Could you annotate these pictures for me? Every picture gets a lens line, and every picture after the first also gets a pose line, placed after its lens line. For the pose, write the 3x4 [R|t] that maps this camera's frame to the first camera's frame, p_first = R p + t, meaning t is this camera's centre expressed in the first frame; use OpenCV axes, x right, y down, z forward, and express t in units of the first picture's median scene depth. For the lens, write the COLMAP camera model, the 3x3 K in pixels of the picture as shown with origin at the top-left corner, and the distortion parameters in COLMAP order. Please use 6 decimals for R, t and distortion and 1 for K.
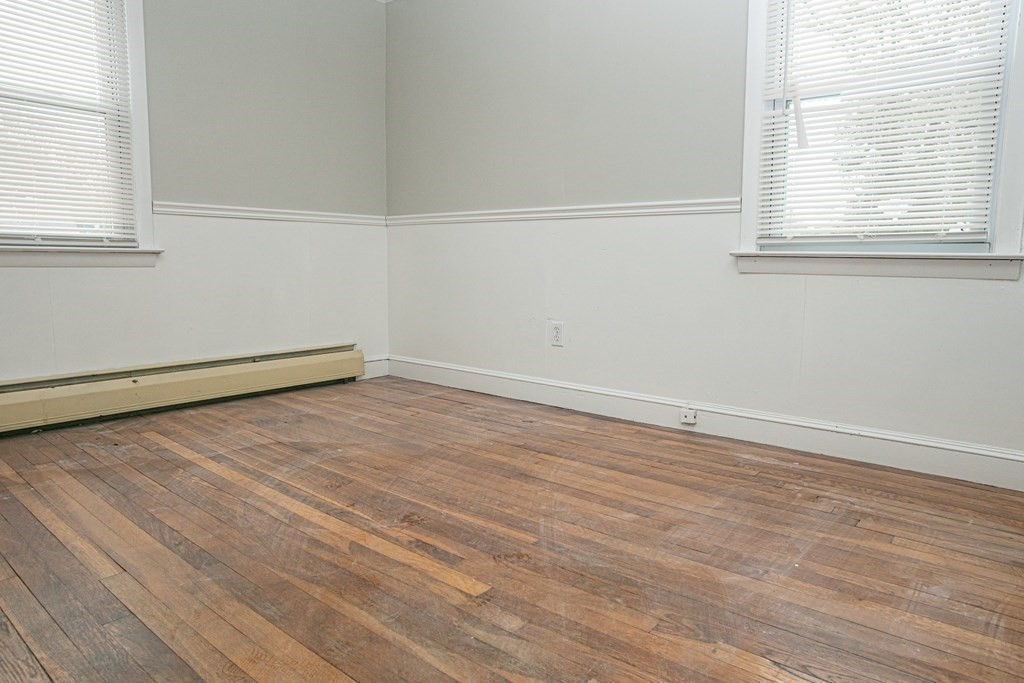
lens RADIAL K [[602.5, 0, 523.1], [0, 602.5, 330.5], [0, 0, 1]] dist [-0.091023, 0.060409]
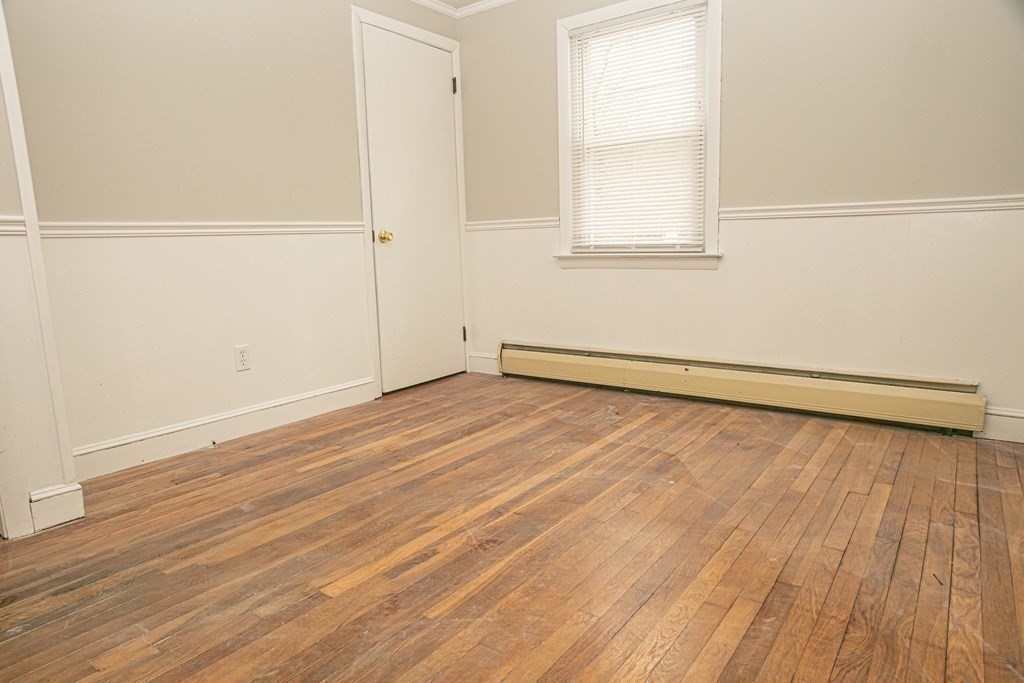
lens RADIAL K [[590.8, 0, 508.8], [0, 590.8, 356.0], [0, 0, 1]] dist [-0.090985, 0.068626]
pose [[0.105701, 0.169750, -0.979802, 0.594831], [-0.093678, 0.982640, 0.160135, -0.127928], [0.989976, 0.074860, 0.119768, 0.725506]]
